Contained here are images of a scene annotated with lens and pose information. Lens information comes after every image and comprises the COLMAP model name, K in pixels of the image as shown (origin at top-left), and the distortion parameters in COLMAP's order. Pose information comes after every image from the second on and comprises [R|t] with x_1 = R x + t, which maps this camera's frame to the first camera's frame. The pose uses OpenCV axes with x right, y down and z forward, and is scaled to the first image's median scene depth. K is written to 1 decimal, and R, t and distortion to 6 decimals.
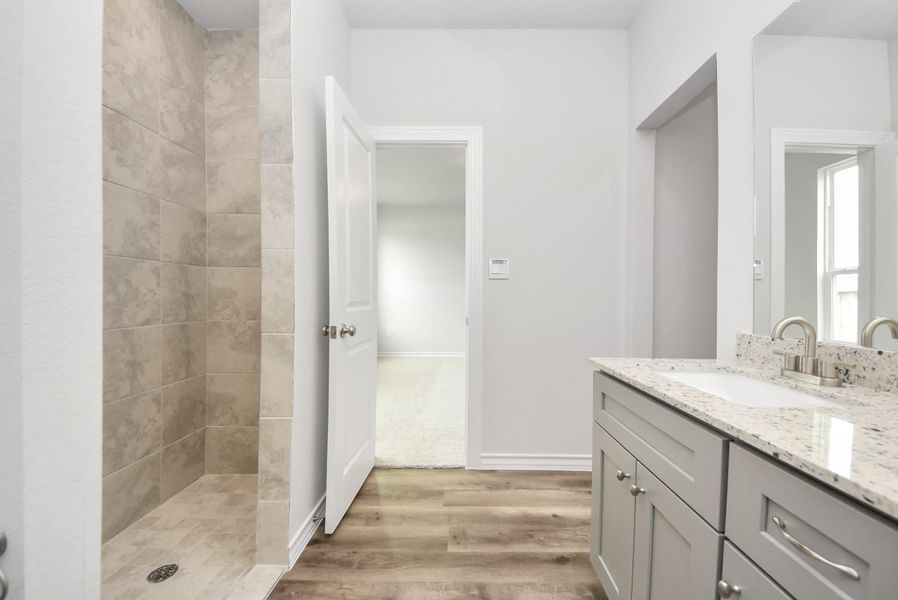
lens RADIAL K [[326.4, 0, 449.0], [0, 326.4, 300.0], [0, 0, 1]] dist [0.062606, -0.039988]
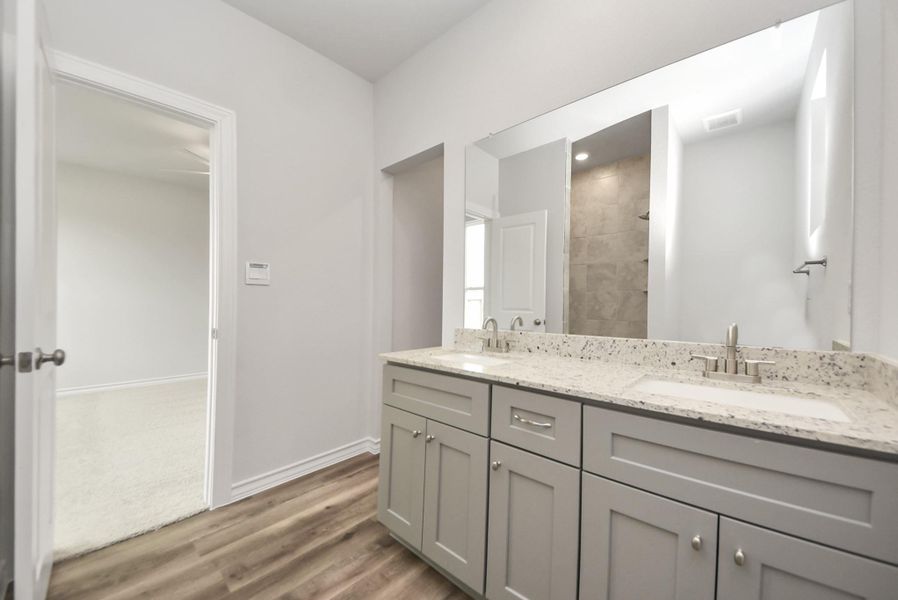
lens RADIAL K [[319.8, 0, 456.7], [0, 319.8, 302.7], [0, 0, 1]] dist [0.012435, -0.012026]
pose [[0.677935, 0.002537, 0.735118, -0.189959], [0.005520, 0.999948, -0.008541, -0.005288], [-0.735101, 0.009848, 0.677886, -0.018983]]
